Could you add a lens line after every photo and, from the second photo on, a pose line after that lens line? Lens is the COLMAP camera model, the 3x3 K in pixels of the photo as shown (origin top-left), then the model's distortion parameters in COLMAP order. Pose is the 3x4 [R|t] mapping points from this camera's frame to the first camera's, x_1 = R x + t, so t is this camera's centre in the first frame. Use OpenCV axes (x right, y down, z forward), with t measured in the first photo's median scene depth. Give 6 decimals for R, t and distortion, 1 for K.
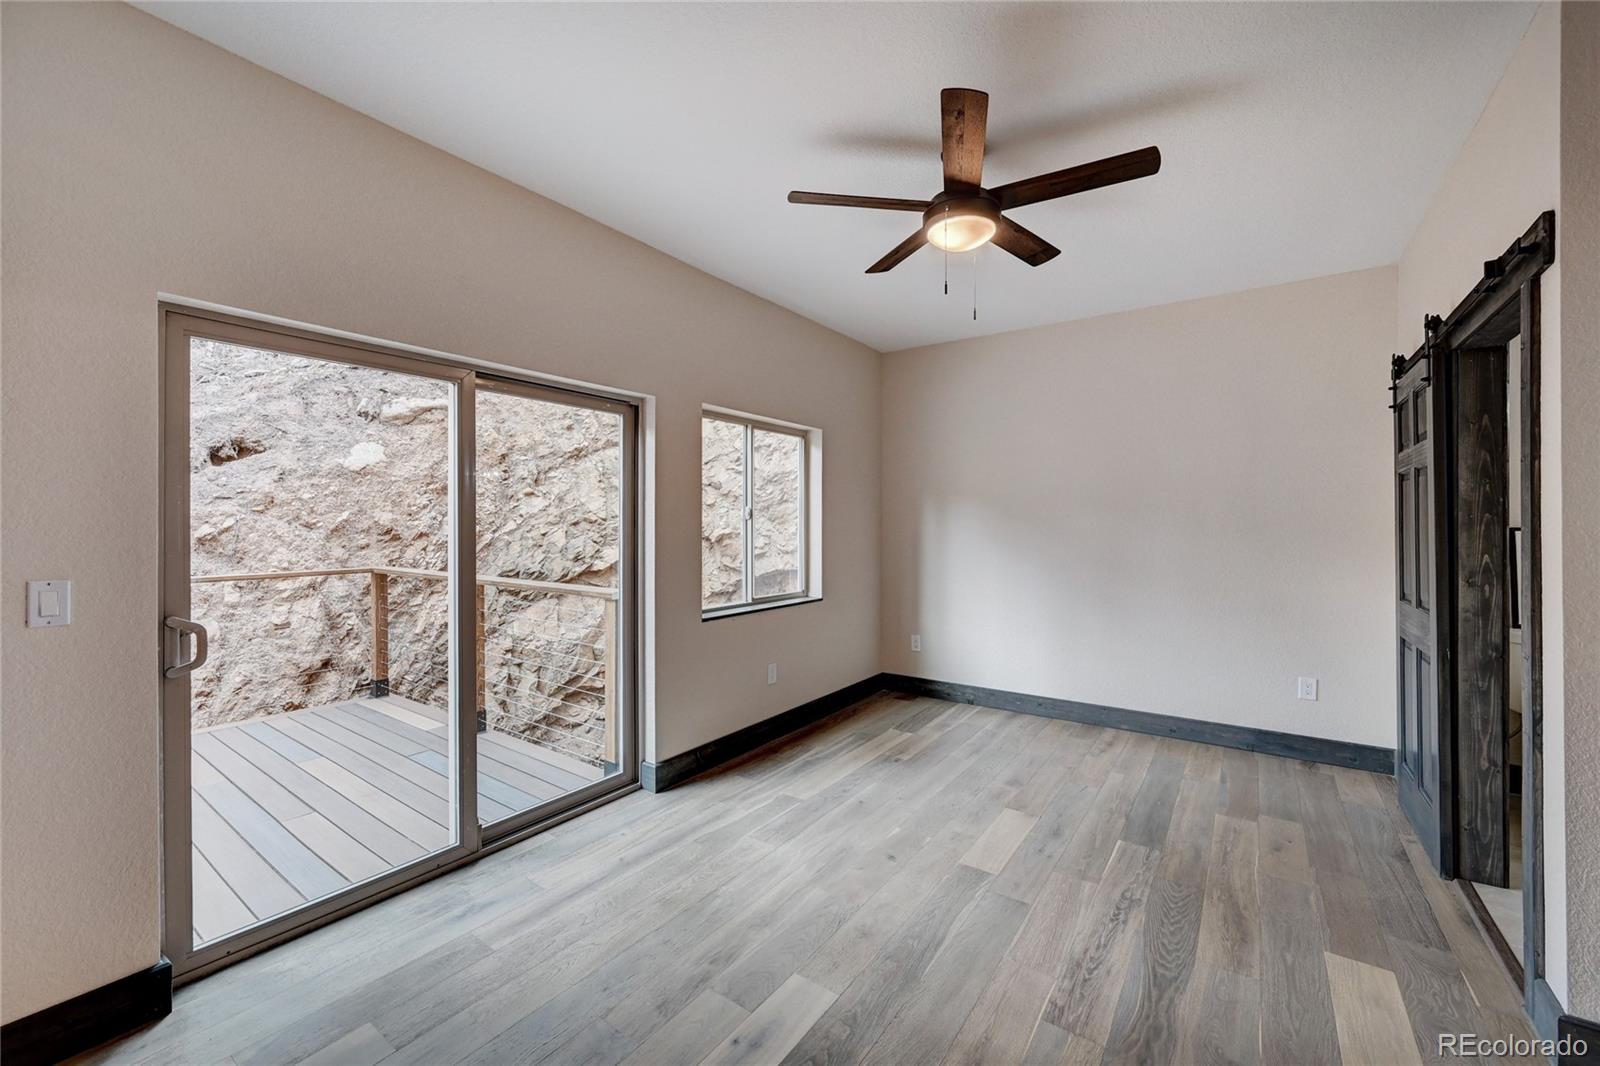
lens RADIAL K [[632.4, 0, 800.5], [0, 632.4, 523.5], [0, 0, 1]] dist [-0.000430, -0.000098]
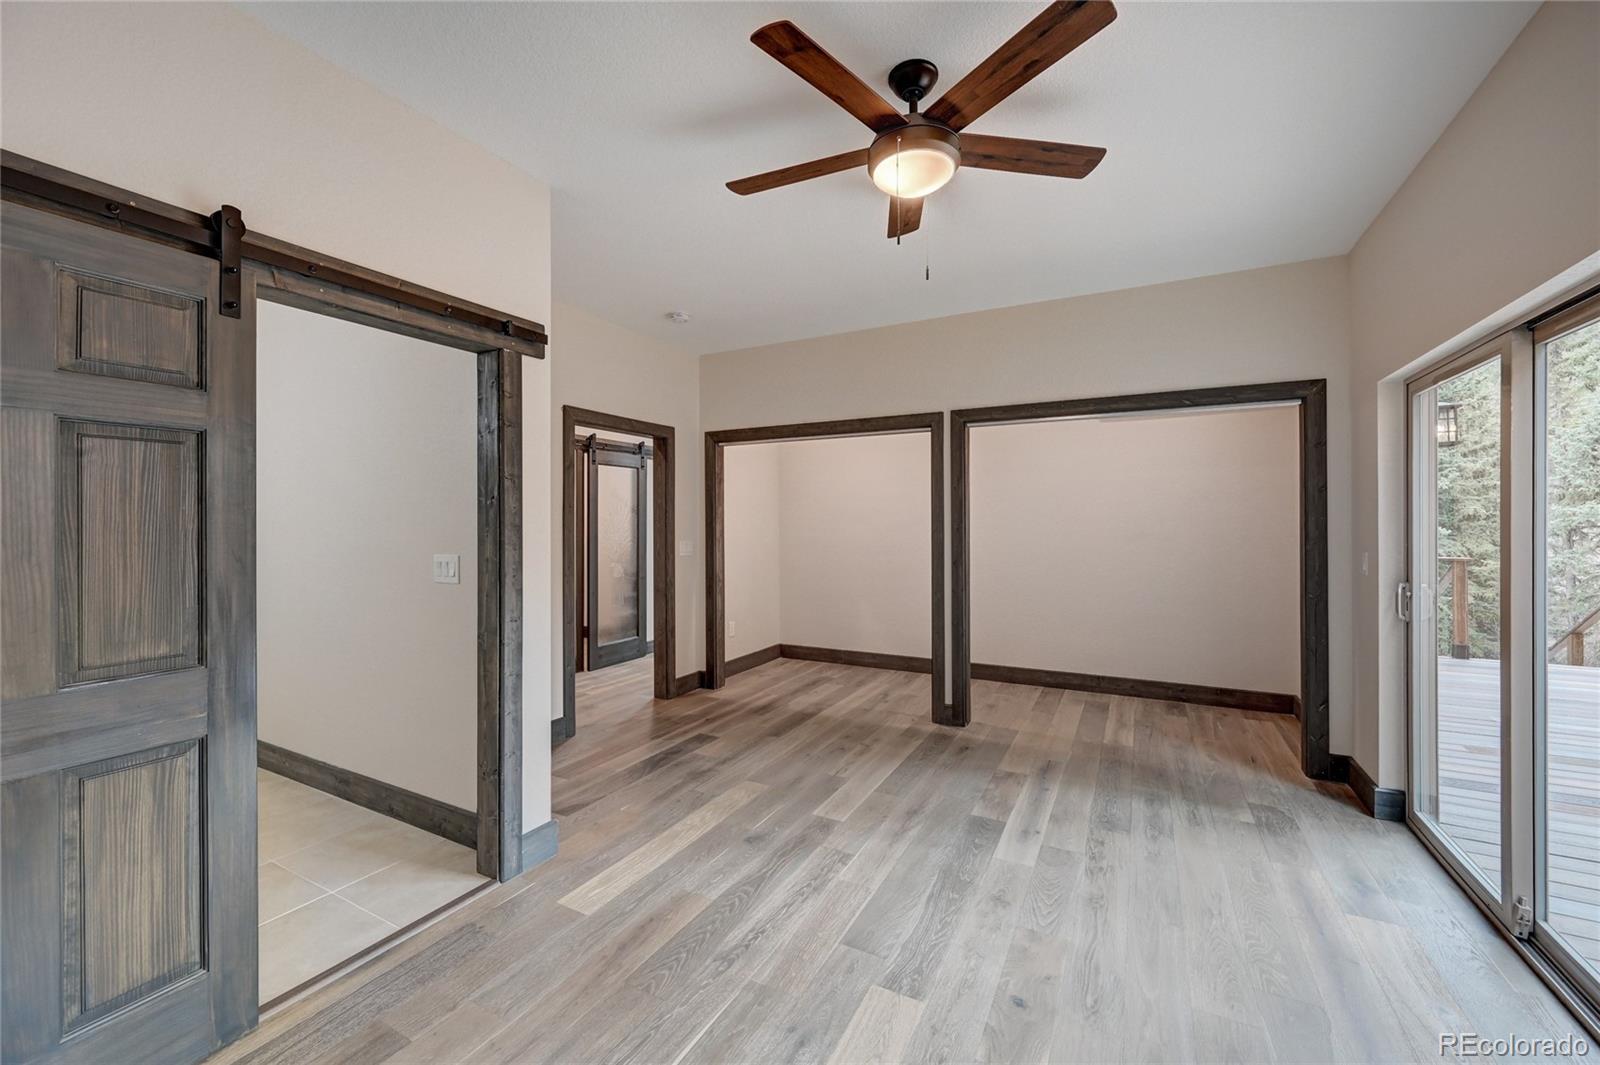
lens RADIAL K [[642.2, 0, 800.9], [0, 642.2, 523.3], [0, 0, 1]] dist [0.000747, -0.000017]
pose [[-0.991455, 0.004646, -0.130364, 0.271493], [0.005012, 0.999984, -0.002480, 0.001713], [0.130350, -0.003112, -0.991463, 0.962091]]
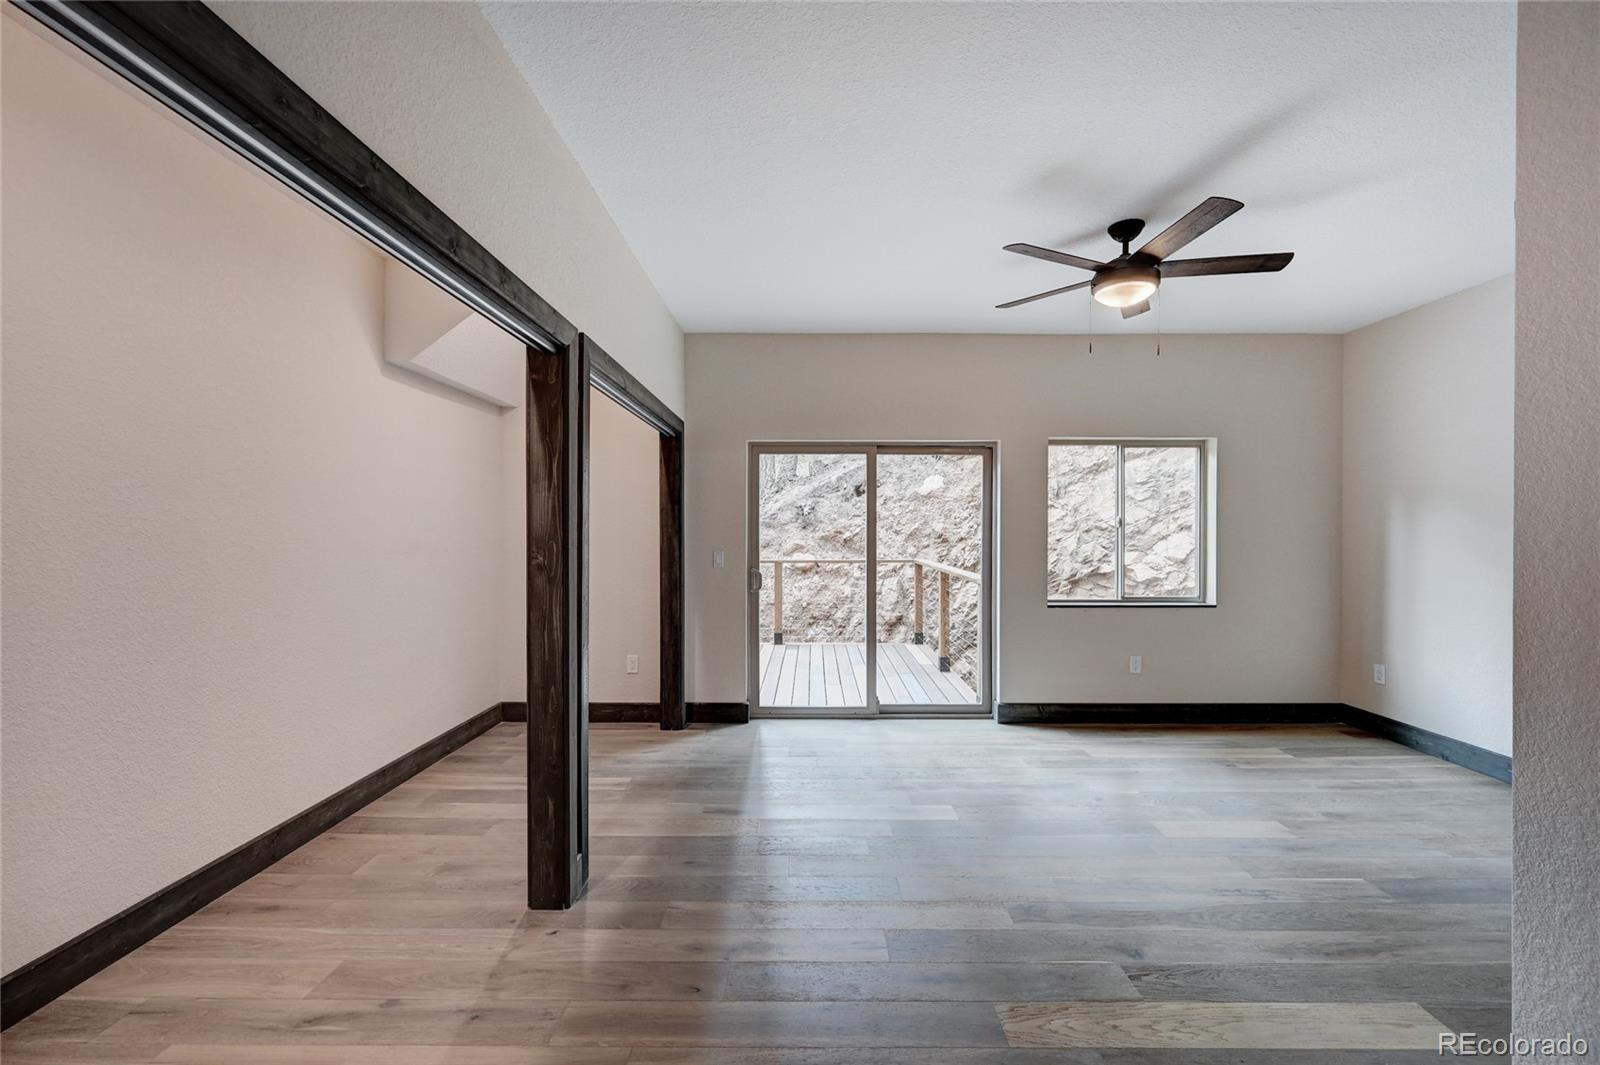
lens RADIAL K [[623.3, 0, 815.8], [0, 623.3, 536.5], [0, 0, 1]] dist [0.000479, 0.000079]
pose [[0.589137, 0.008423, -0.807989, 0.463867], [-0.000542, 0.999950, 0.010029, -0.001477], [0.808033, -0.005471, 0.589112, -0.100056]]
